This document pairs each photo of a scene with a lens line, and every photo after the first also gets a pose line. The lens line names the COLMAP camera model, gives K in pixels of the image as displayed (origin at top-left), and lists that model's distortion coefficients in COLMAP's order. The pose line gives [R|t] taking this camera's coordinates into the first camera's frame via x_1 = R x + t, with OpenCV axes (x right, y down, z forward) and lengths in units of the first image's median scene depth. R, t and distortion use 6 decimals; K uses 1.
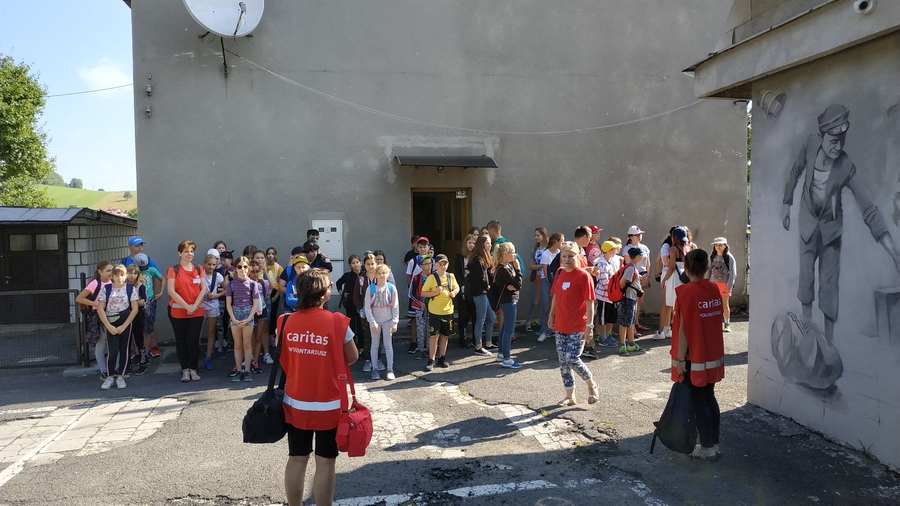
lens RADIAL K [[656.7, 0, 449.3], [0, 656.7, 254.9], [0, 0, 1]] dist [0.034277, -0.000358]
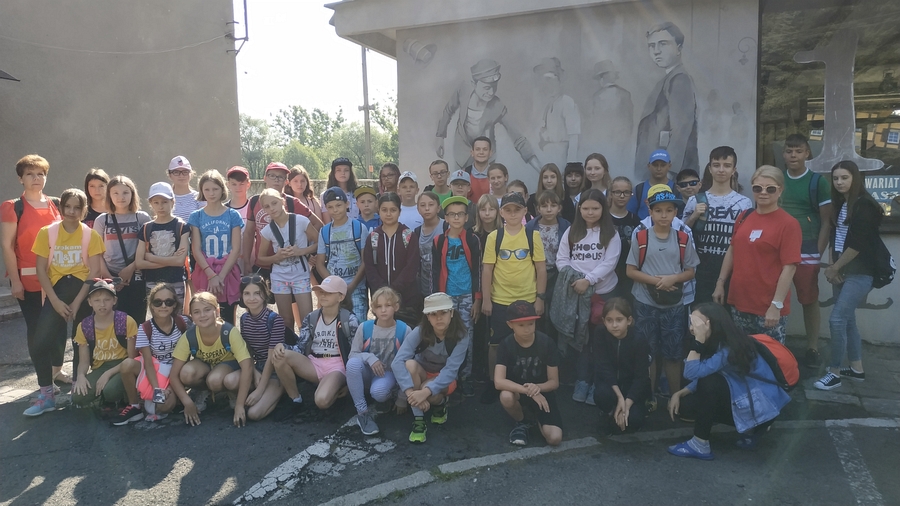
lens RADIAL K [[656.7, 0, 448.9], [0, 656.7, 251.7], [0, 0, 1]] dist [0.034277, -0.000358]
pose [[0.583055, -0.084814, 0.807994, -0.524380], [0.045880, 0.996386, 0.071482, 0.053181], [-0.811136, -0.004608, 0.584839, 0.293315]]
